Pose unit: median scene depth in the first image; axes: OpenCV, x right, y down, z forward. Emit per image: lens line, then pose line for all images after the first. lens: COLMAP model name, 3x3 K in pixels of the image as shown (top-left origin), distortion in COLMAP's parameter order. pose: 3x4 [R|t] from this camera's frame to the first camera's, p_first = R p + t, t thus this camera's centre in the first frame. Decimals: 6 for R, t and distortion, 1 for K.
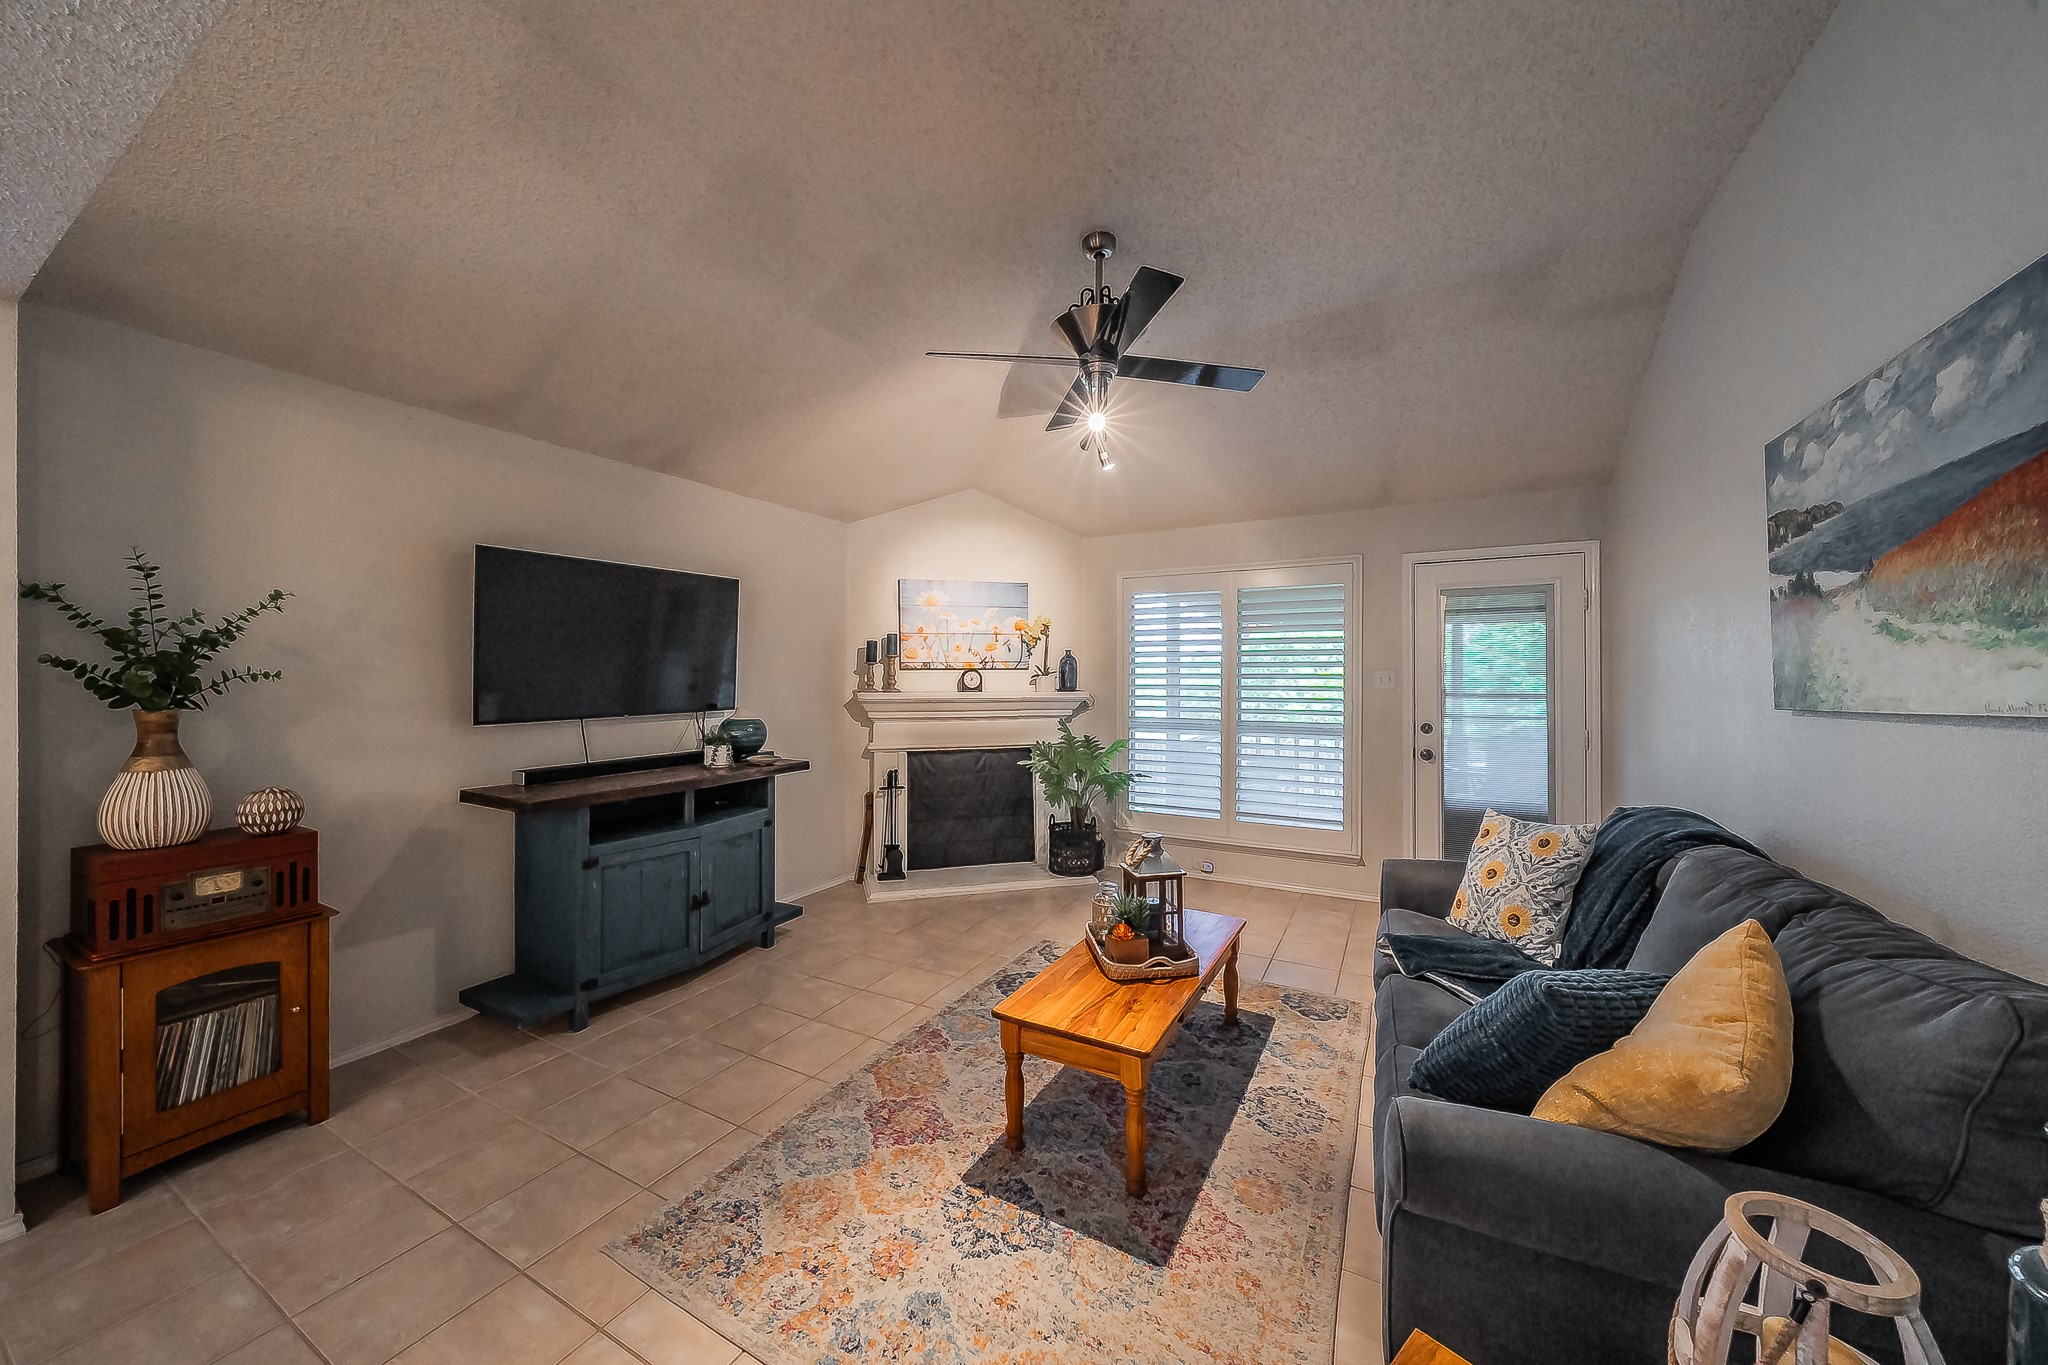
lens RADIAL K [[714.8, 0, 1016.9], [0, 714.8, 684.8], [0, 0, 1]] dist [-0.002318, -0.000189]
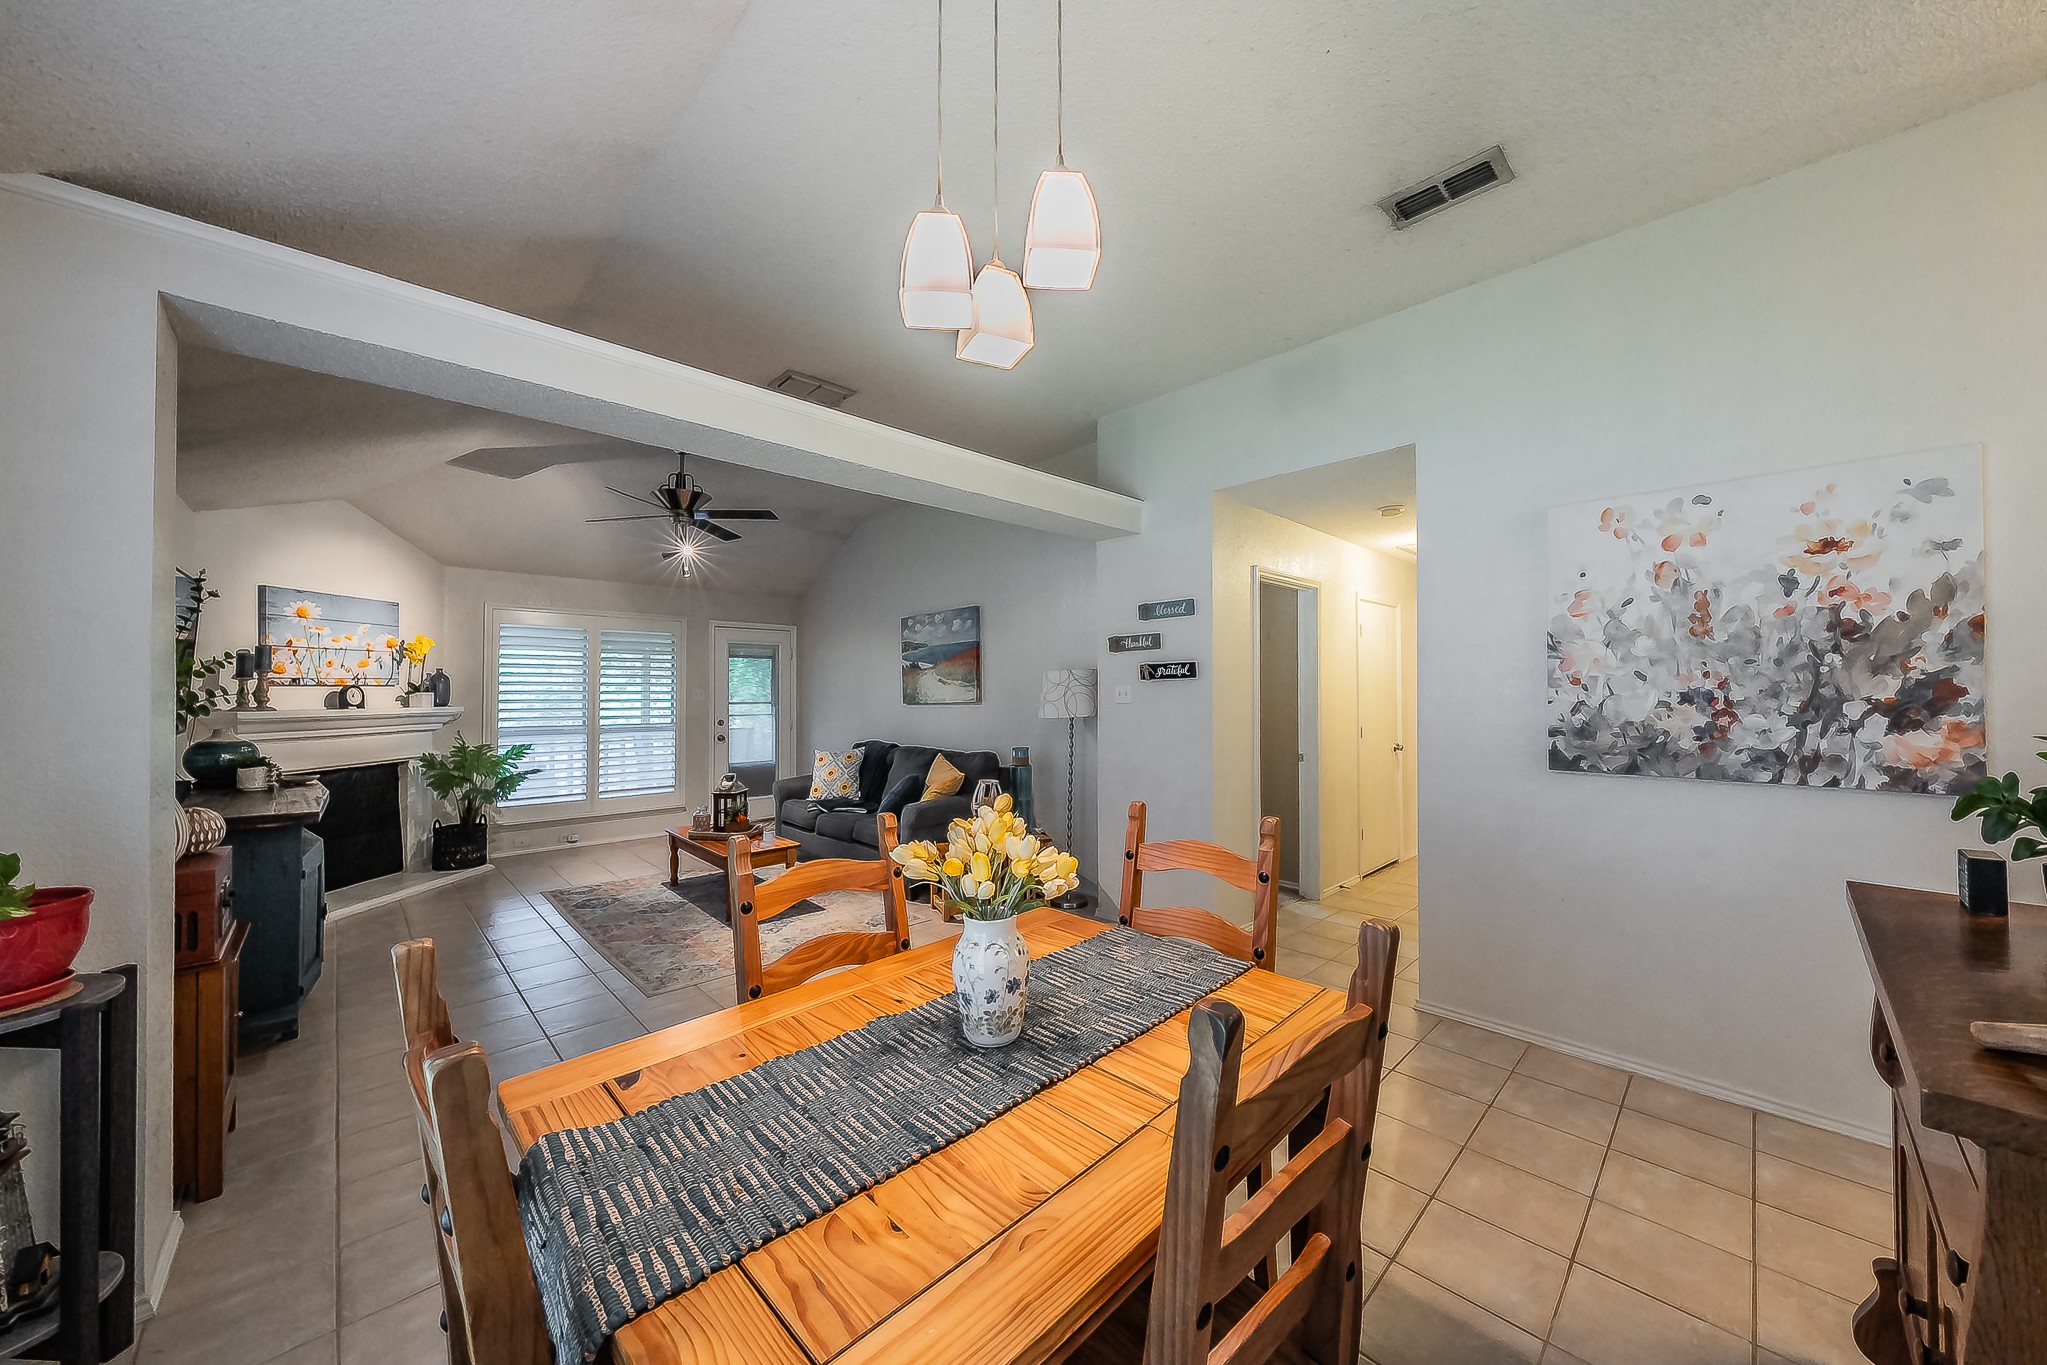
lens RADIAL K [[712.8, 0, 1029.9], [0, 712.8, 686.2], [0, 0, 1]] dist [0.001637, 0.000048]
pose [[0.296443, 0.007238, 0.955023, -0.773197], [0.010512, 0.999886, -0.010841, -0.000659], [-0.954993, 0.013253, 0.296333, -0.200618]]
